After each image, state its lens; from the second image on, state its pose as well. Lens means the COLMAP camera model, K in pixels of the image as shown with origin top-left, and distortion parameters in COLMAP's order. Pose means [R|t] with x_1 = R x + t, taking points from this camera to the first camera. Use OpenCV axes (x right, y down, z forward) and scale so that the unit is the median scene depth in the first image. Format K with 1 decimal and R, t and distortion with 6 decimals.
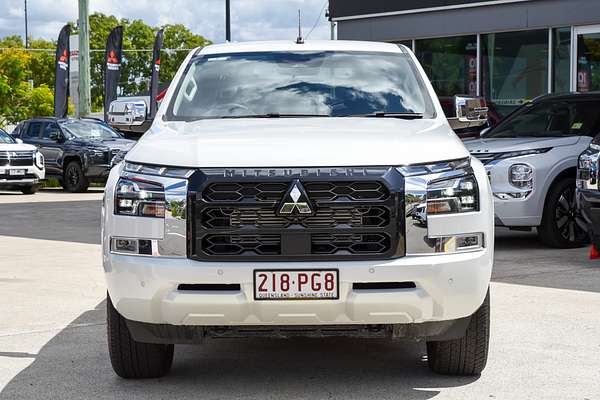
lens RADIAL K [[1107.5, 0, 299.8], [0, 1107.5, 200.0], [0, 0, 1]] dist [-0.190055, 0.000000]
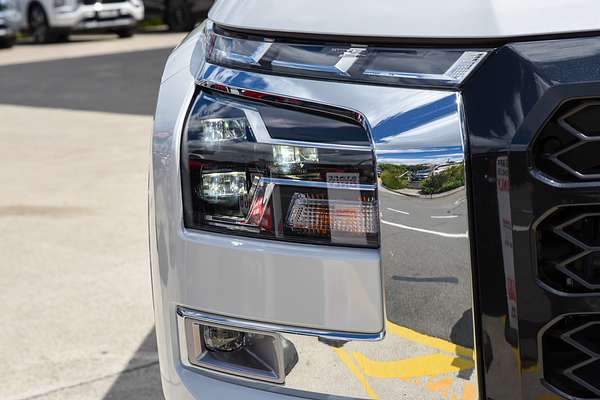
lens RADIAL K [[1276.8, 0, 300.1], [0, 1276.8, 200.0], [0, 0, 1]] dist [0.078188, 0.000000]
pose [[0.991041, -0.057477, -0.120555, -0.101172], [0.073310, 0.988627, 0.131307, -0.033719], [0.111637, -0.138969, 0.983984, 0.690082]]
